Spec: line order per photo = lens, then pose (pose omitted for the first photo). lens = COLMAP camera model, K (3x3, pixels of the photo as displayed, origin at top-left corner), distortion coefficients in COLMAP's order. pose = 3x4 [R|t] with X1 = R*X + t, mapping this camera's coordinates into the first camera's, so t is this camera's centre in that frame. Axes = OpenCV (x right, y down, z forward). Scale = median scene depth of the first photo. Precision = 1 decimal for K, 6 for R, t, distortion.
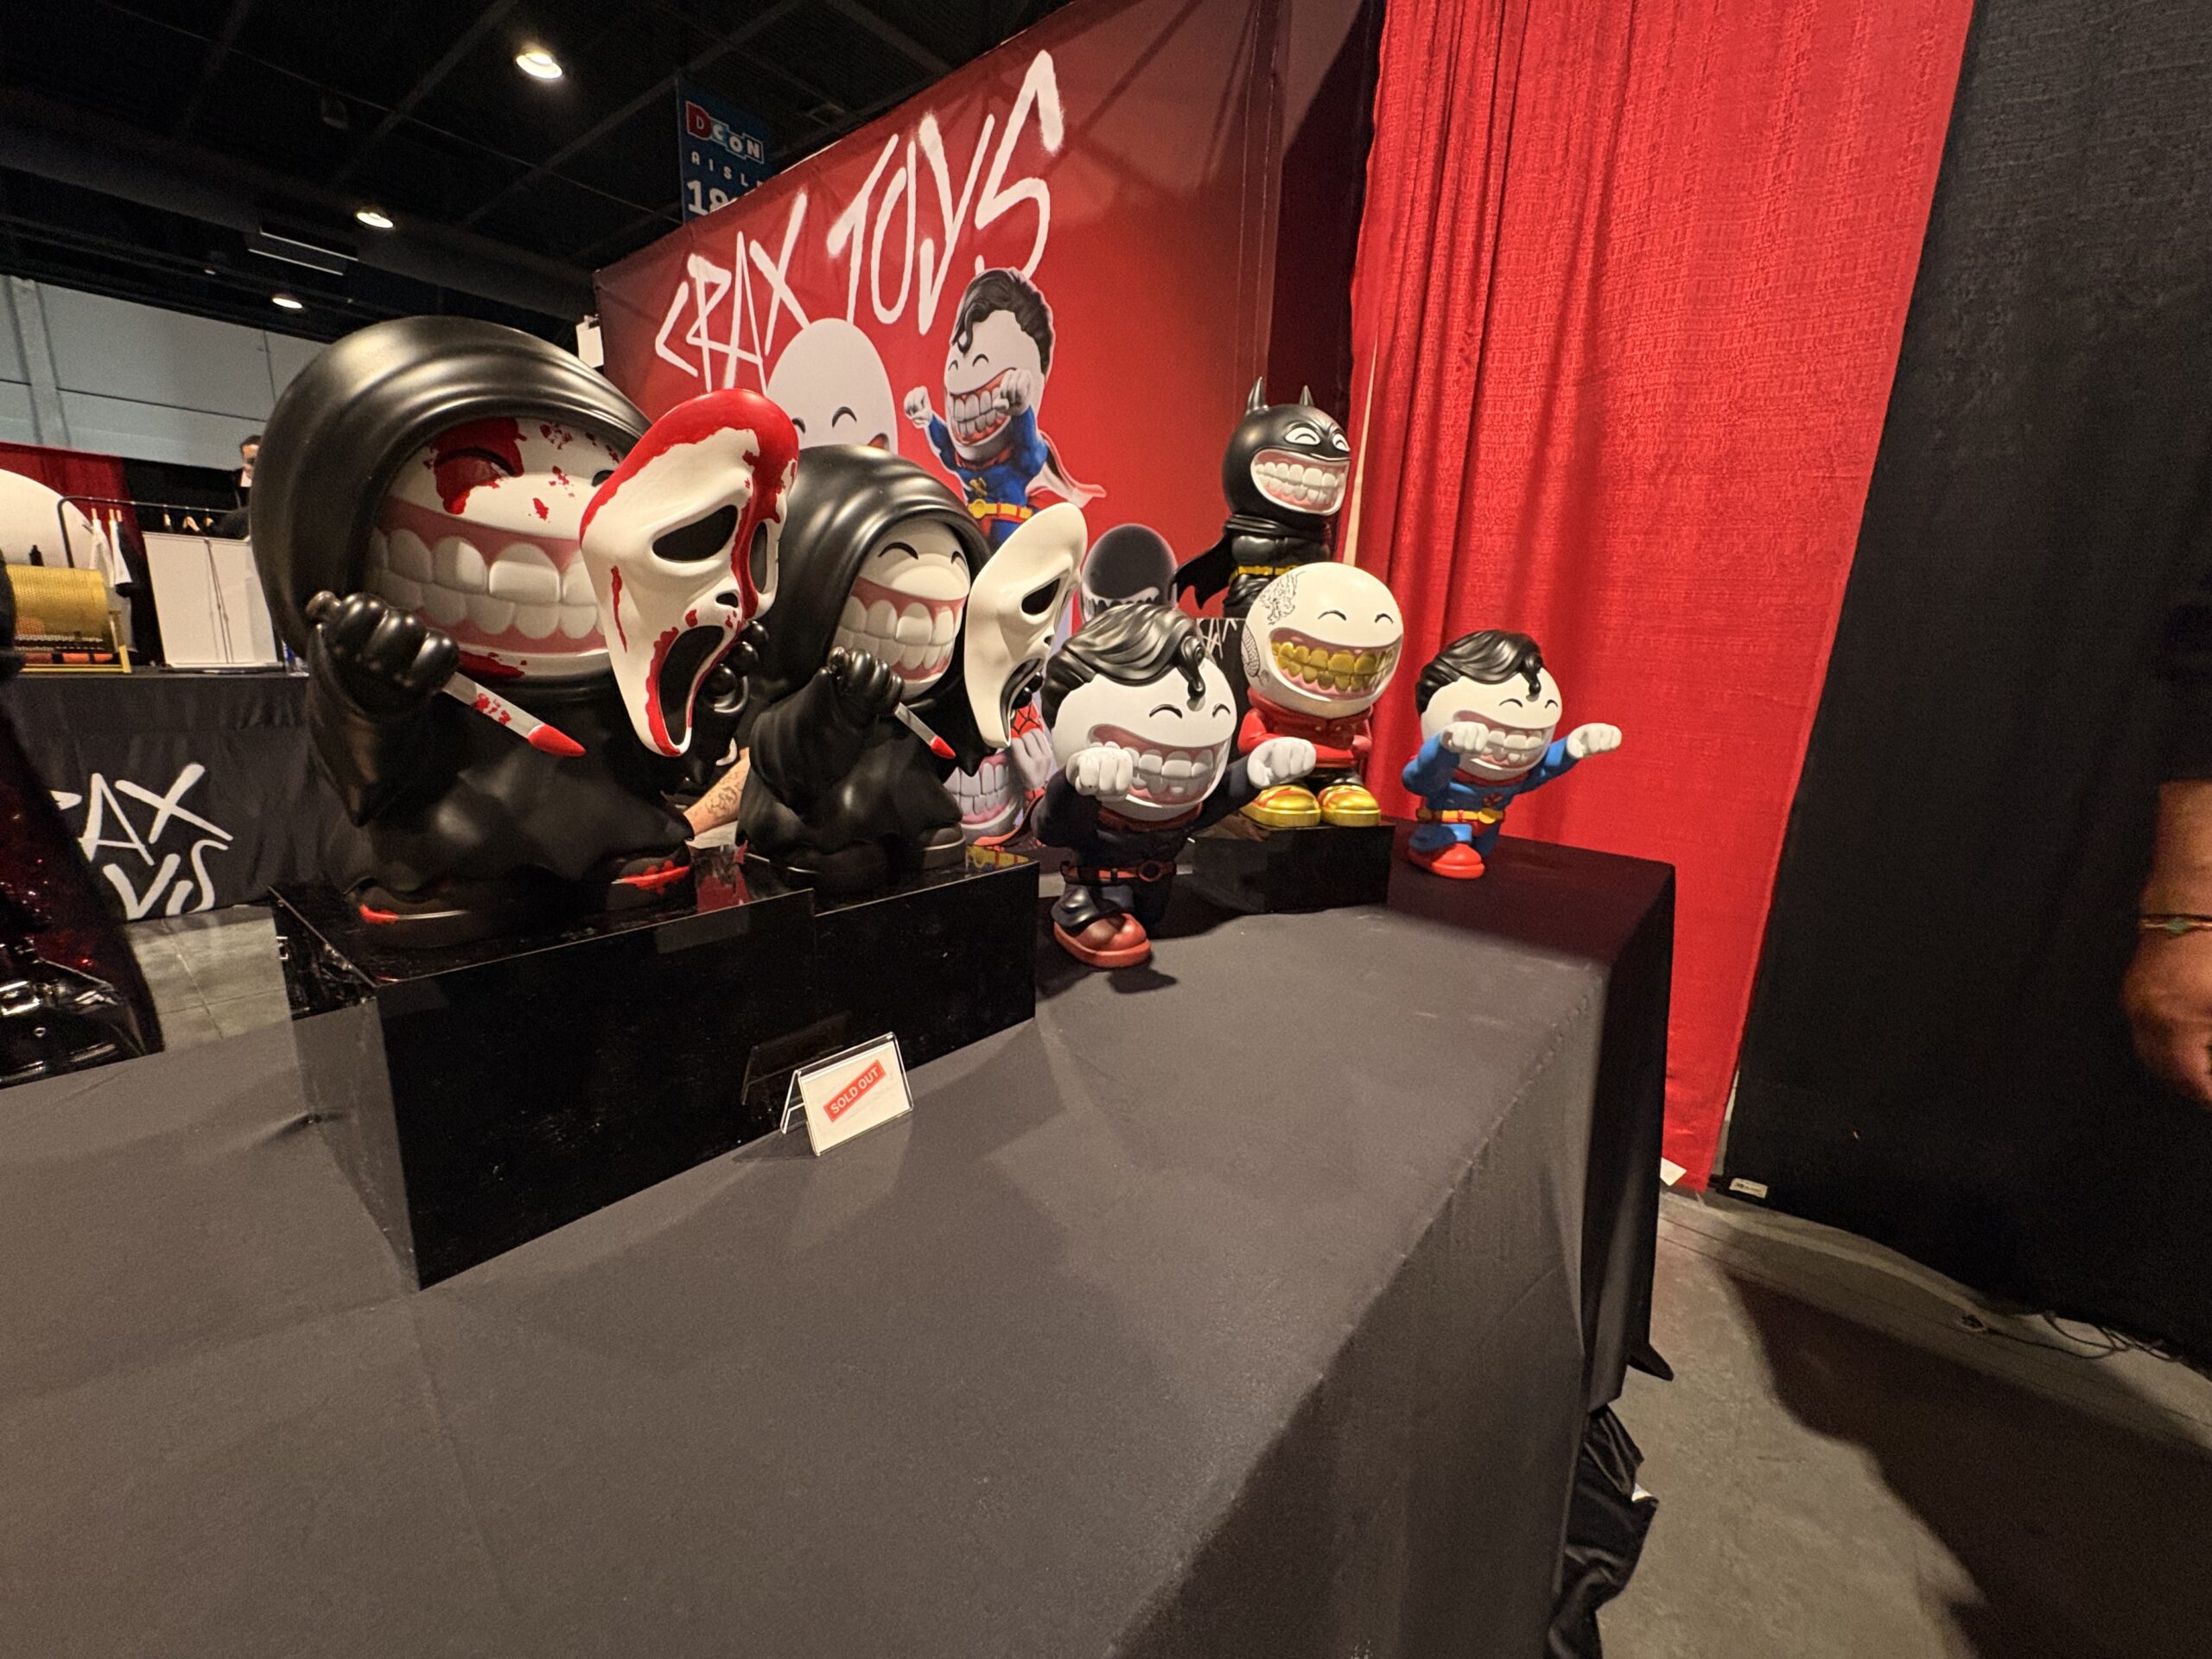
lens RADIAL K [[878.9, 0, 1106.0], [0, 878.9, 829.5], [0, 0, 1]] dist [-0.002513, -0.000202]
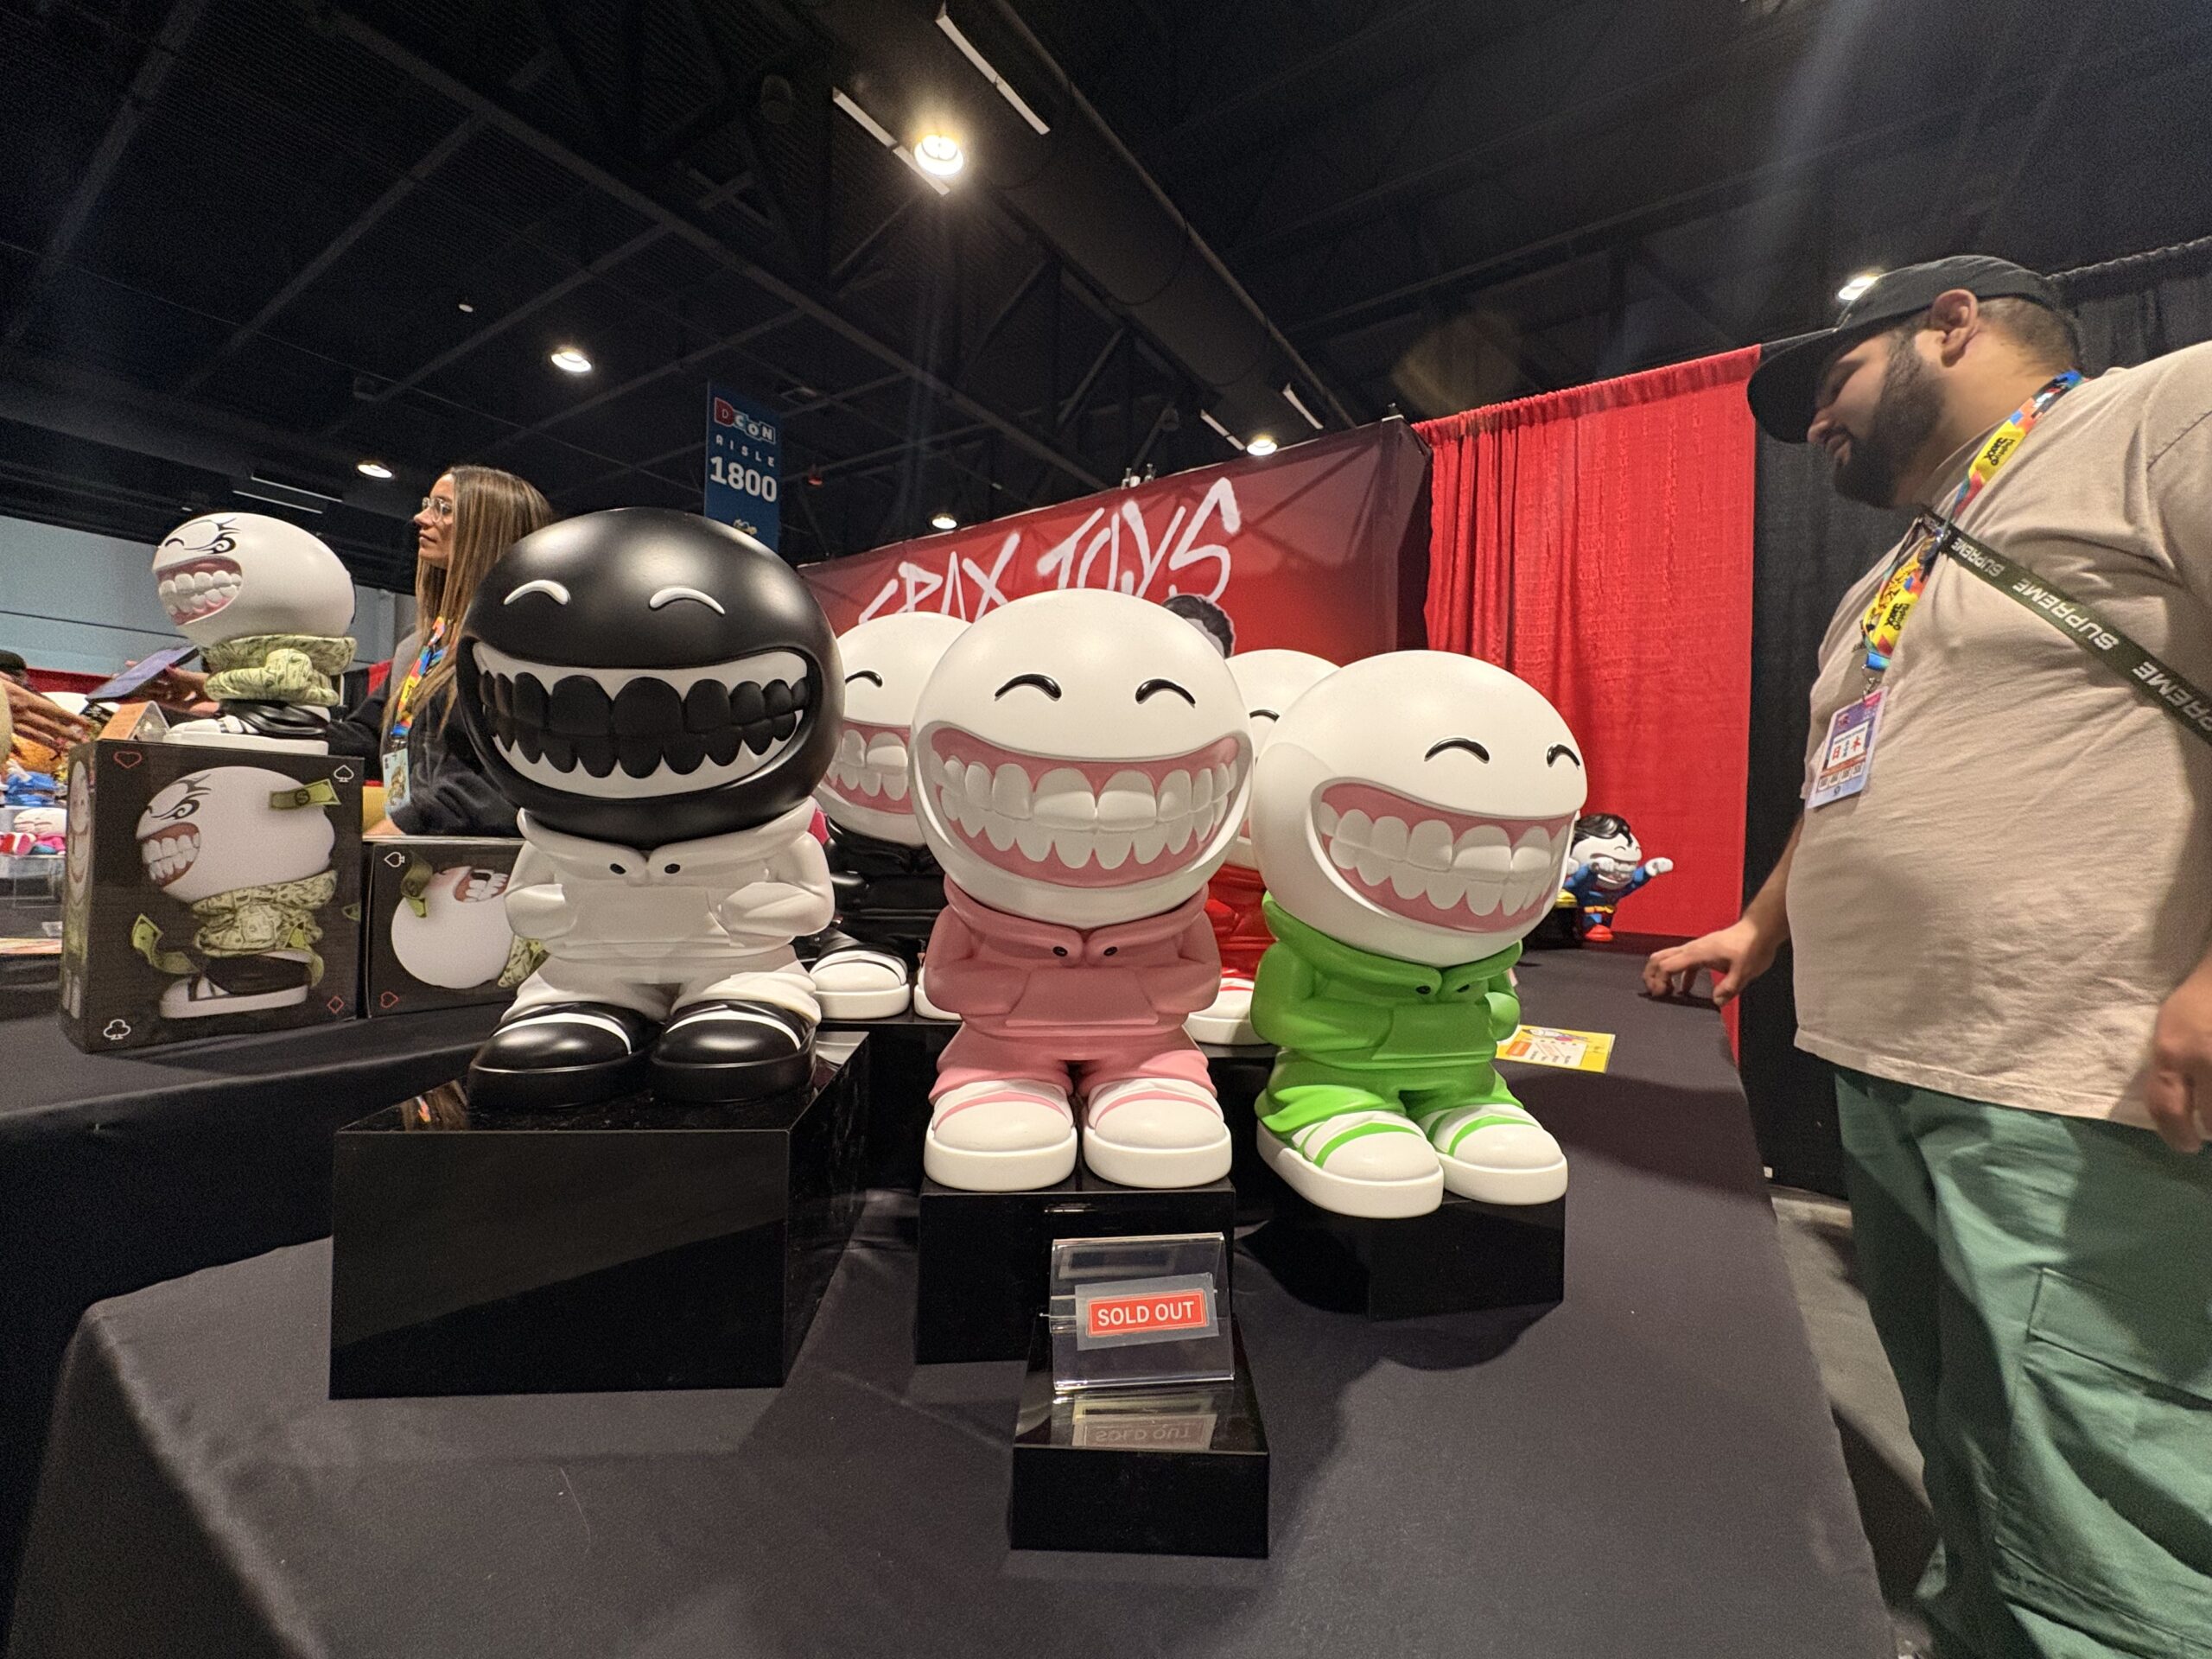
lens RADIAL K [[878.9, 0, 1106.0], [0, 878.9, 829.5], [0, 0, 1]] dist [-0.002513, -0.000202]
pose [[0.994745, -0.018790, 0.100642, -0.403710], [0.040298, 0.975523, -0.216174, 0.089160], [-0.094117, 0.219094, 0.971154, -0.374587]]
